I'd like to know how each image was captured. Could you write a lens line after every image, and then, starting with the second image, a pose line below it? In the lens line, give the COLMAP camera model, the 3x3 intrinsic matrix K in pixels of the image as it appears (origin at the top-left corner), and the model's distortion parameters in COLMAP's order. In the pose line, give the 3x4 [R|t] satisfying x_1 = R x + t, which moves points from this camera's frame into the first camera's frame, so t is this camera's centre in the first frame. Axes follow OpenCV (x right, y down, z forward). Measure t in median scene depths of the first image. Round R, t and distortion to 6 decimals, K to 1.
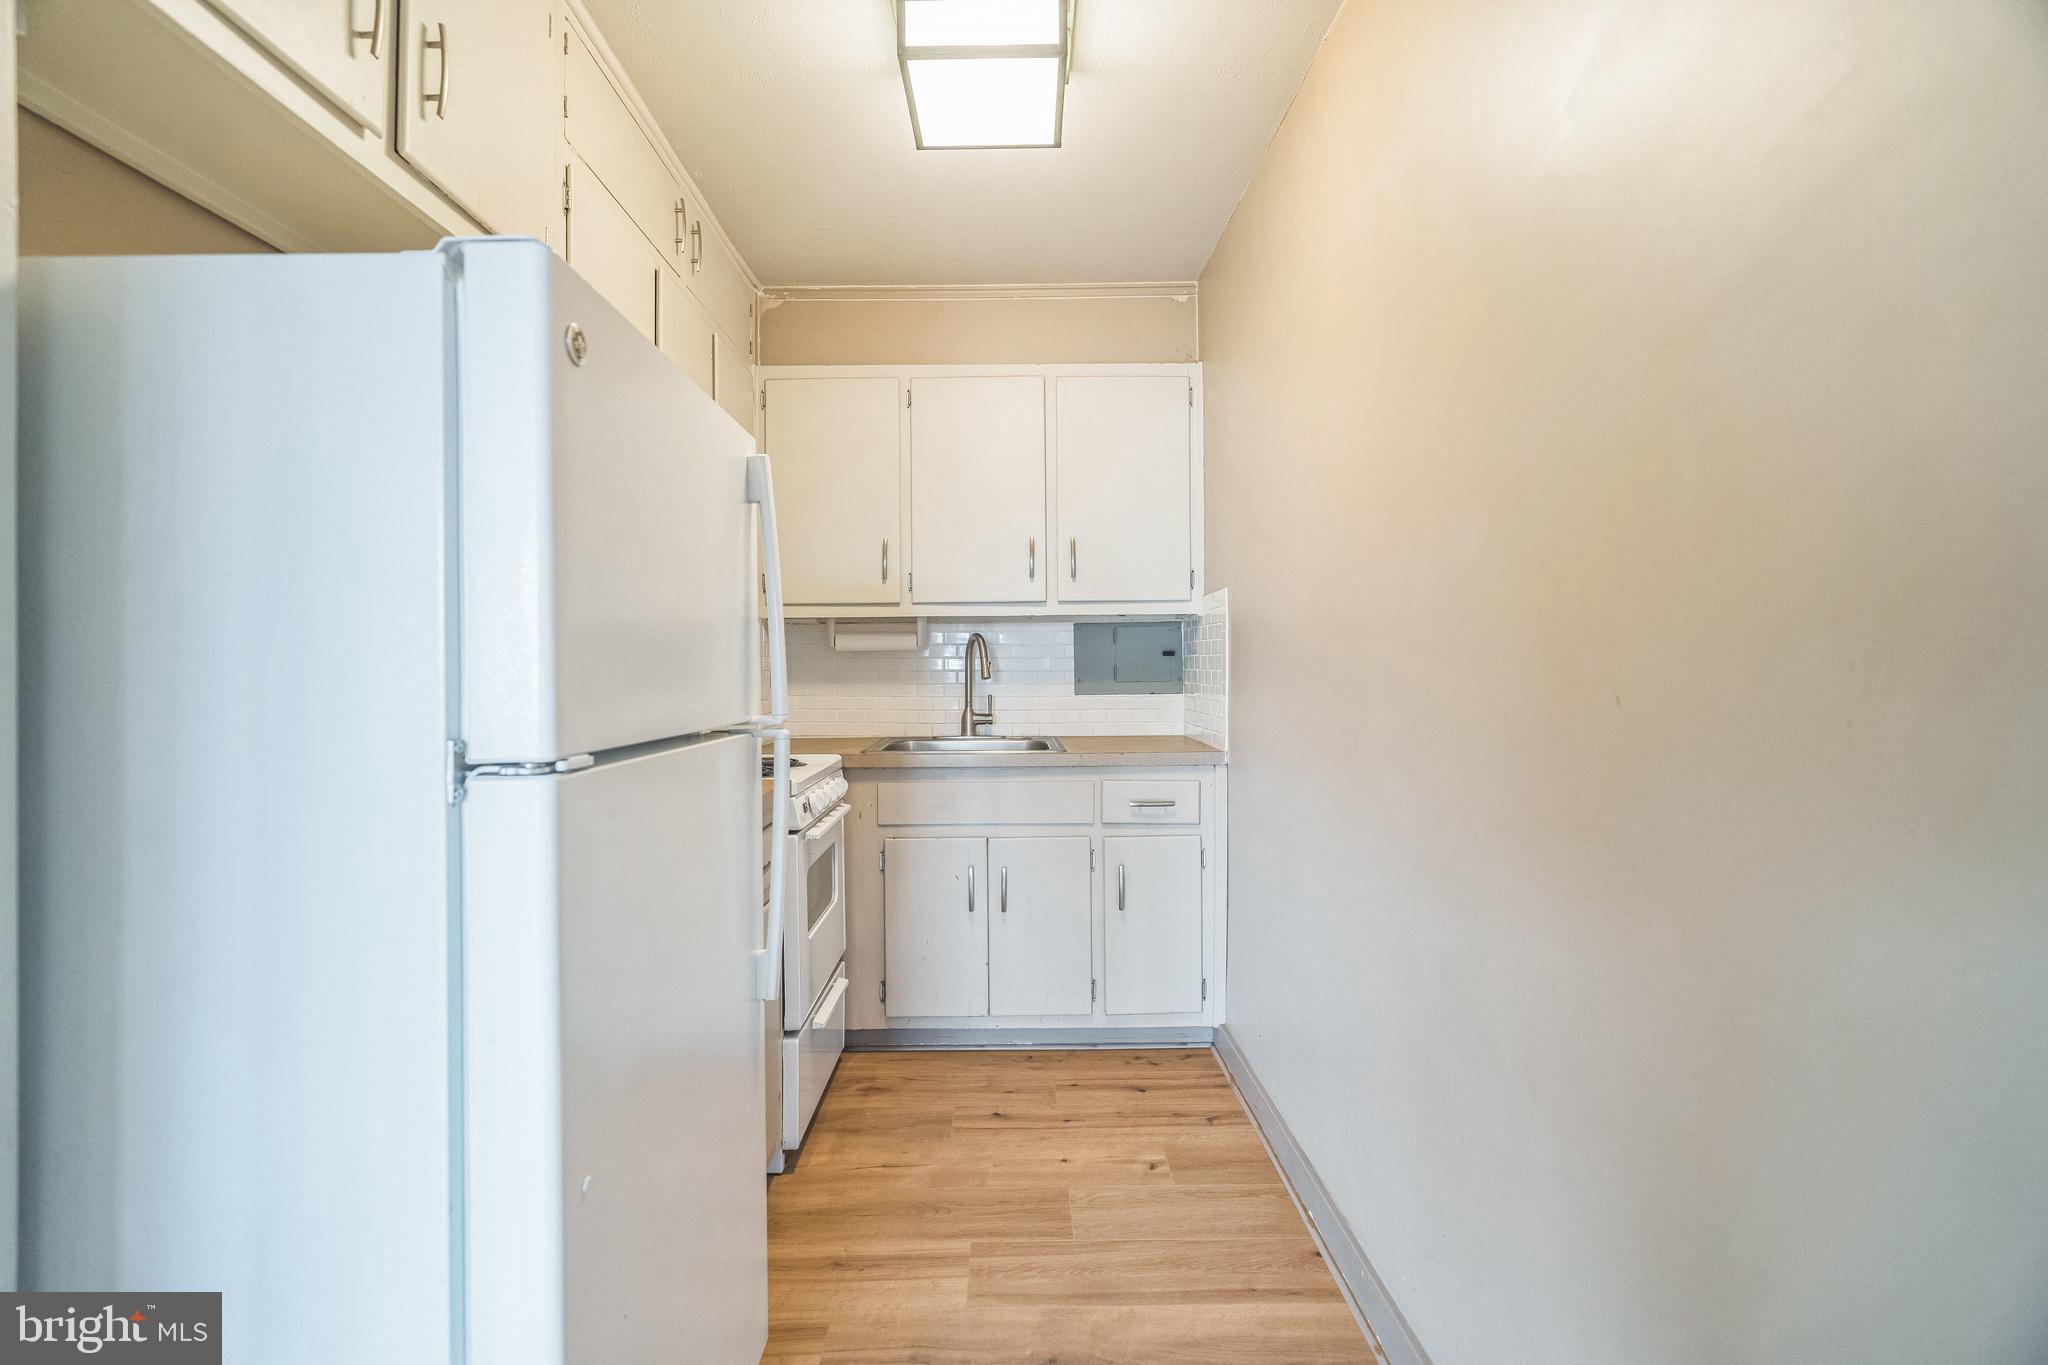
lens RADIAL K [[911.1, 0, 1020.5], [0, 911.1, 659.2], [0, 0, 1]] dist [-0.012095, 0.006302]
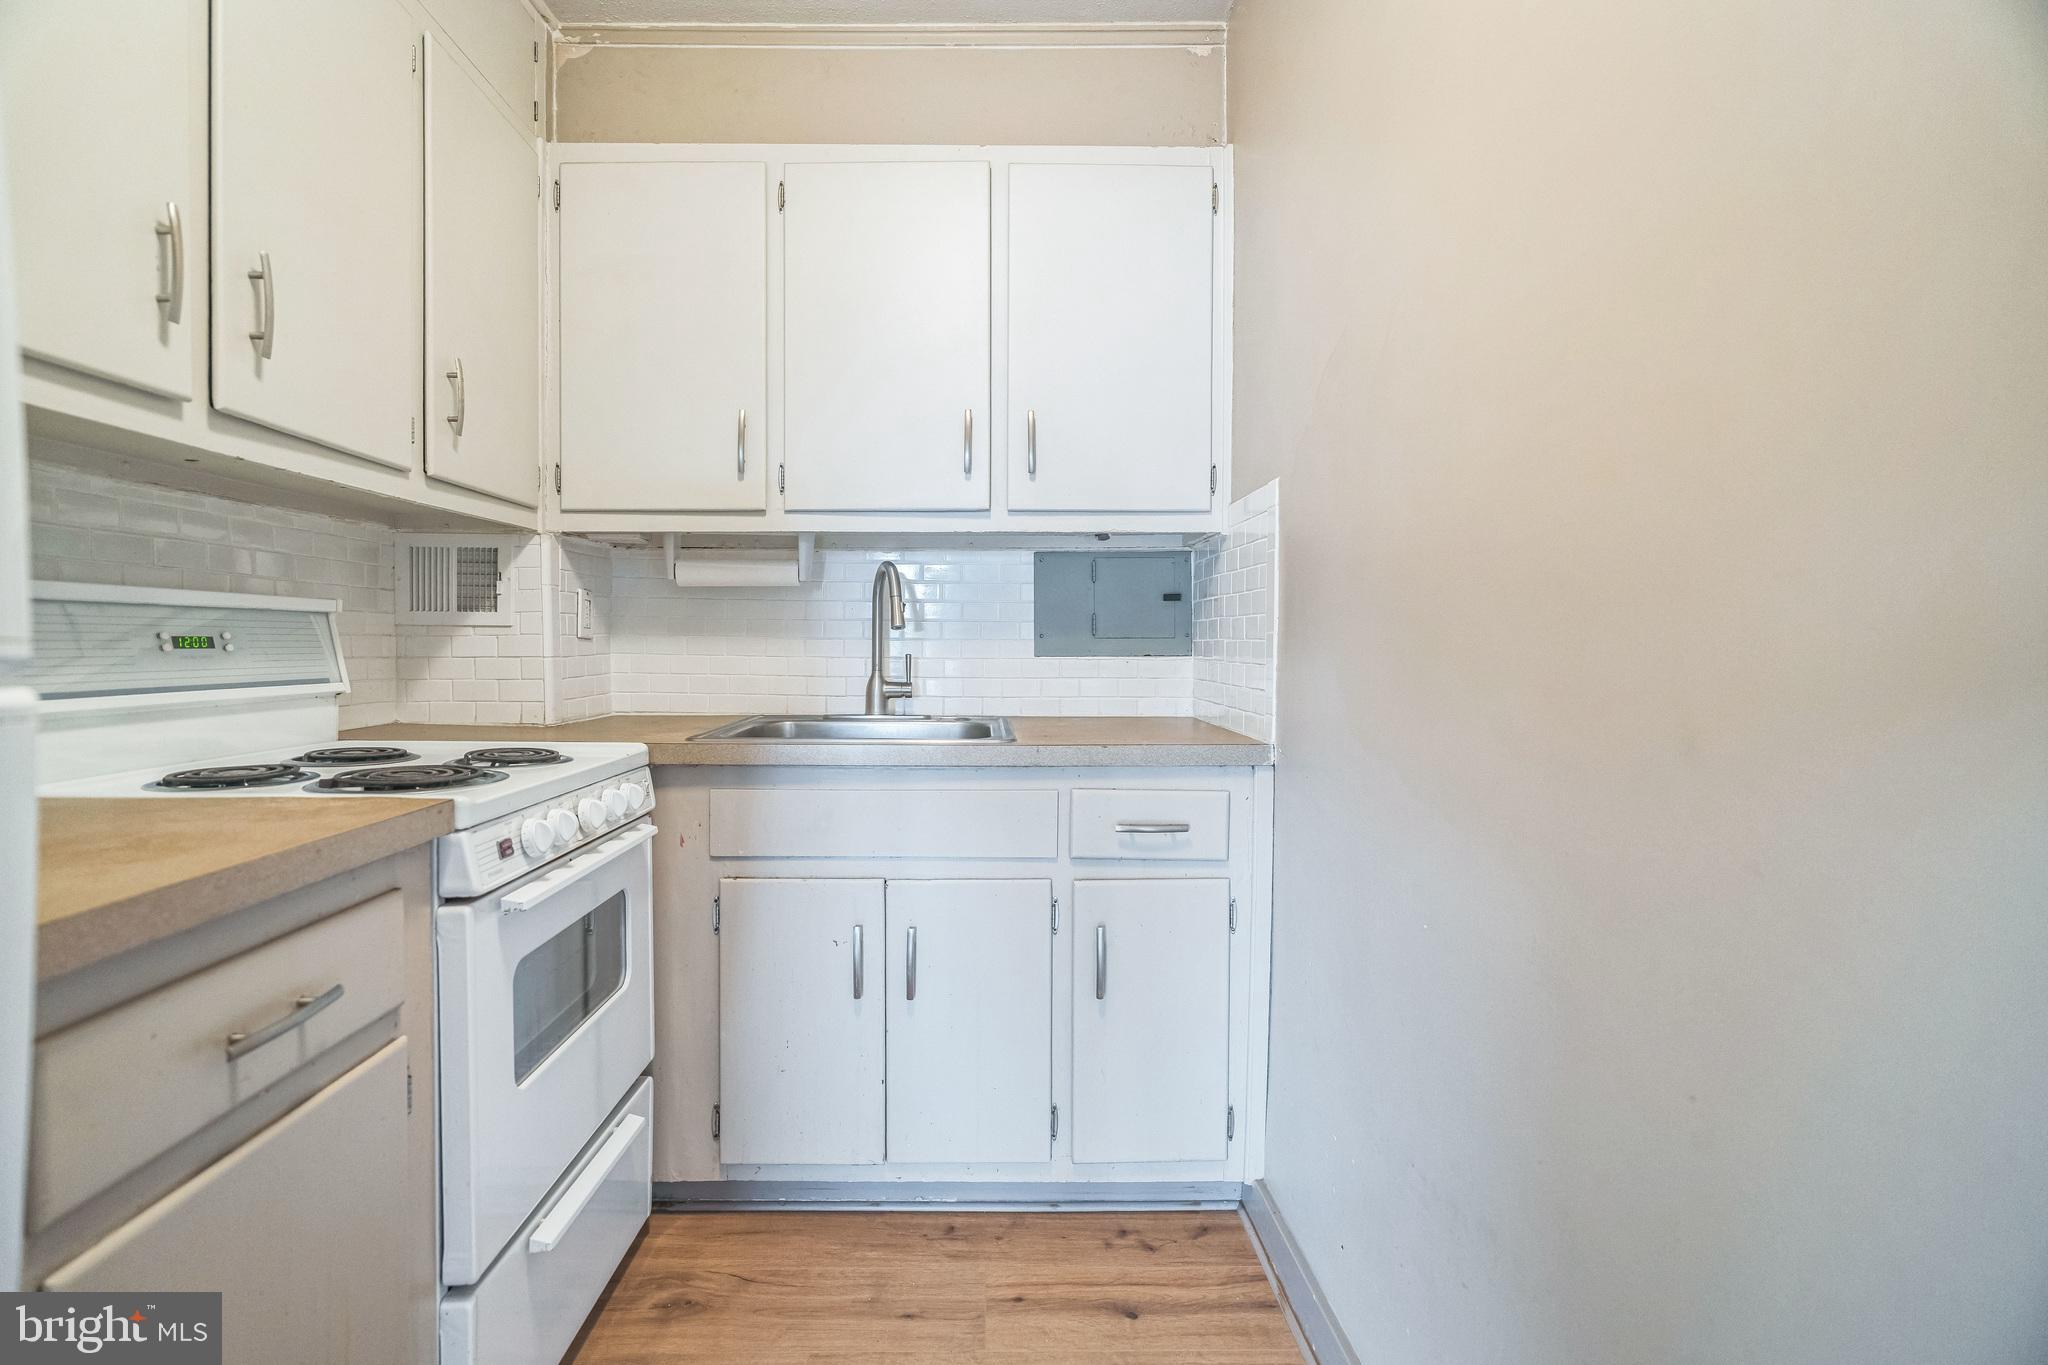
lens RADIAL K [[923.0, 0, 993.6], [0, 923.0, 653.4], [0, 0, 1]] dist [-0.005382, 0.000131]
pose [[0.999949, 0.009790, -0.002405, 0.036708], [-0.009742, 0.999769, 0.019165, 0.028692], [0.002592, -0.019141, 0.999813, 0.366111]]
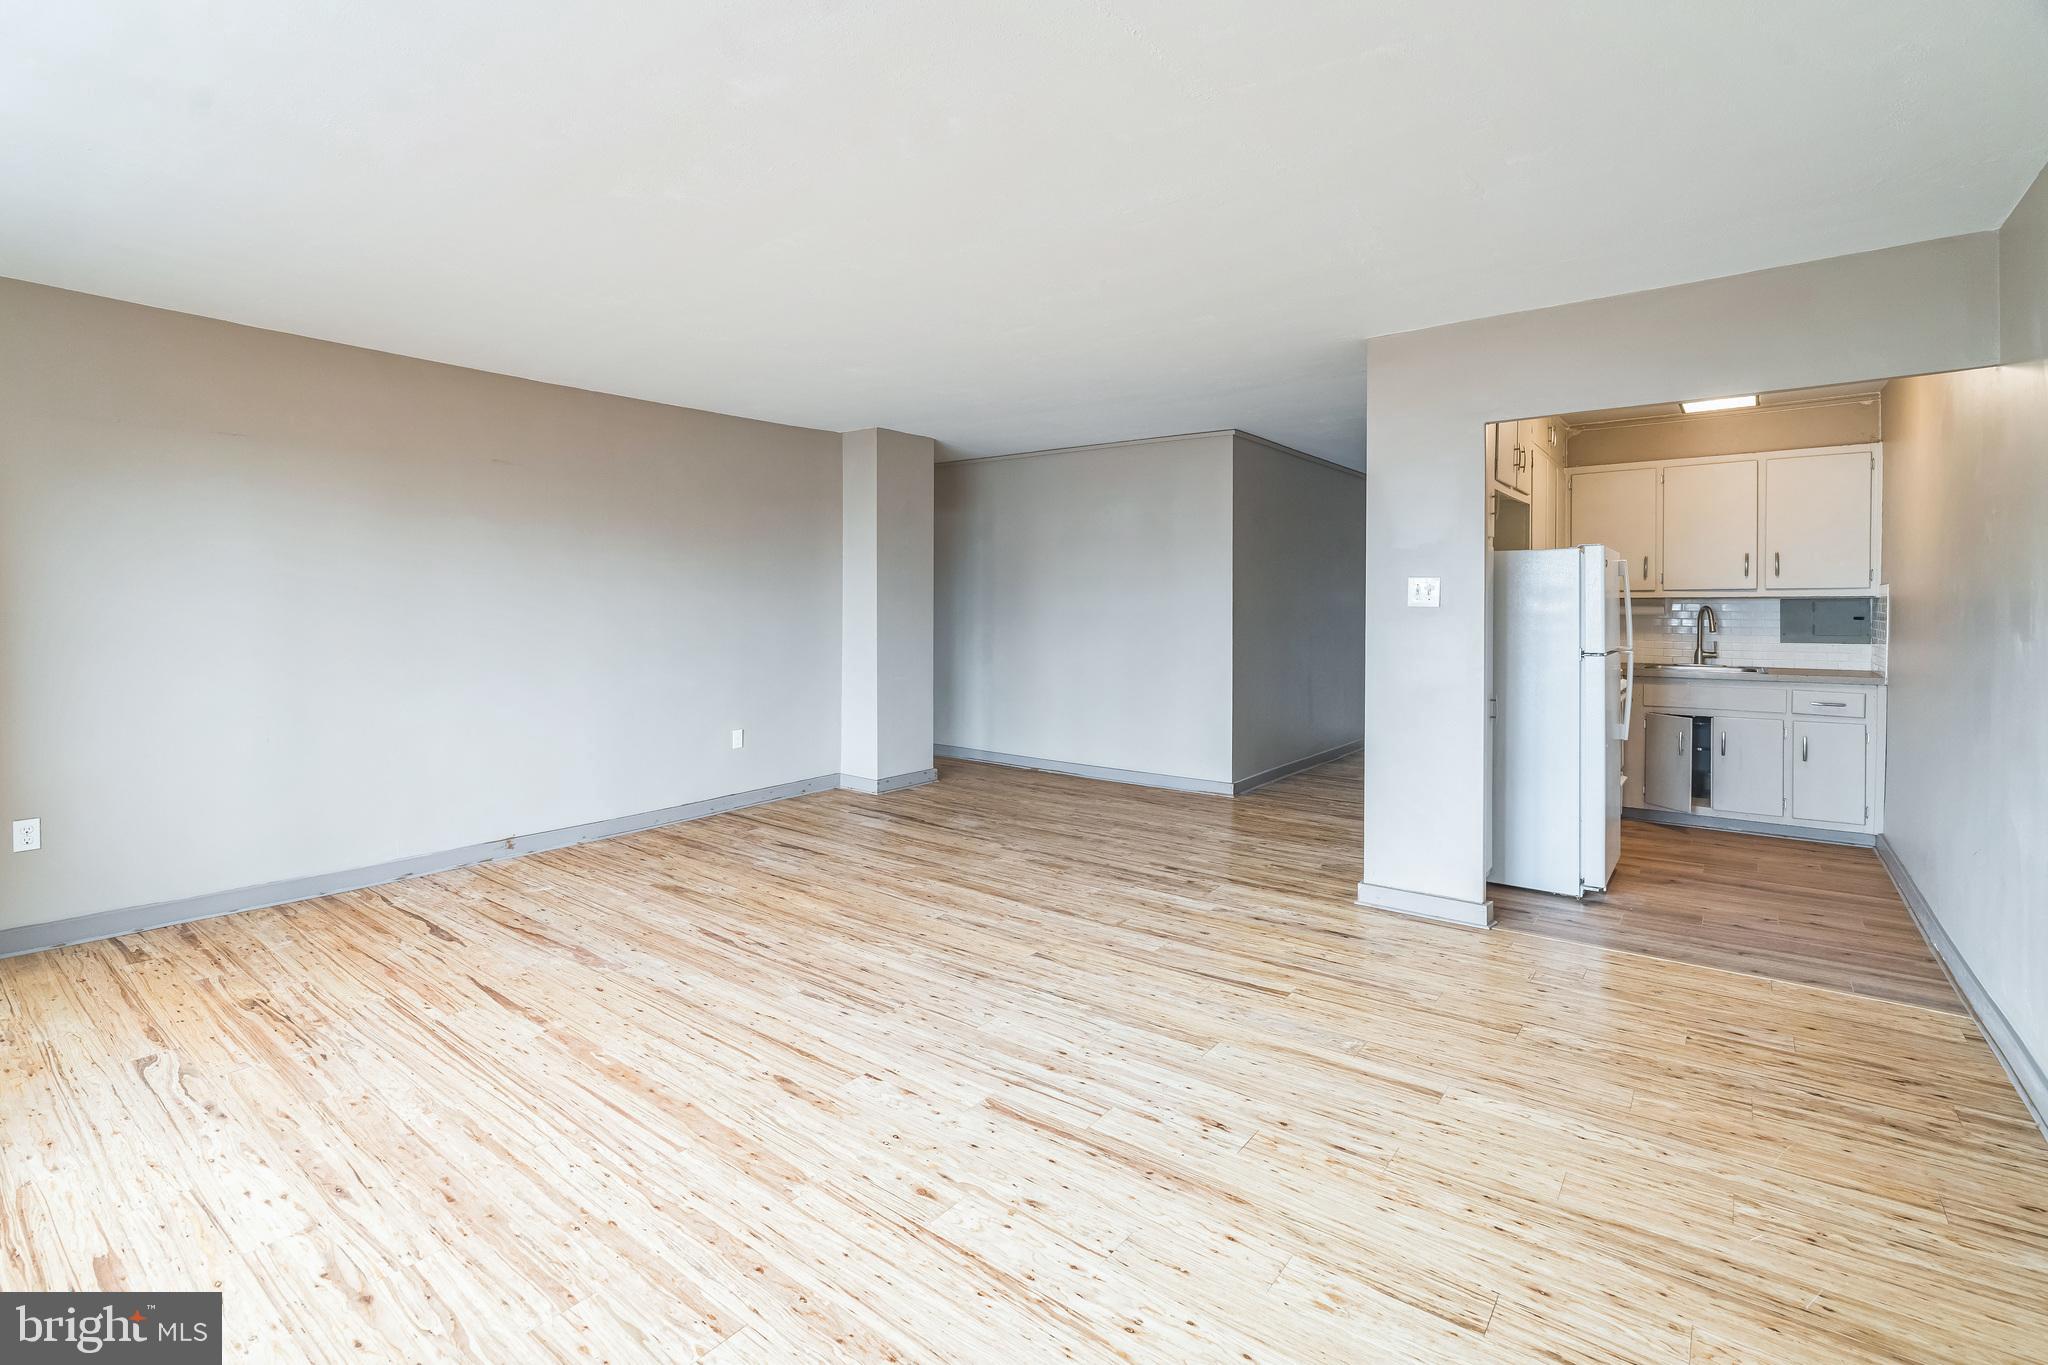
lens RADIAL K [[942.6, 0, 967.6], [0, 942.6, 611.1], [0, 0, 1]] dist [-0.013092, 0.004823]
pose [[0.764488, 0.010965, -0.644545, 0.031525], [0.001729, 0.999817, 0.019059, -0.063103], [0.644636, -0.015685, 0.764329, -1.485517]]
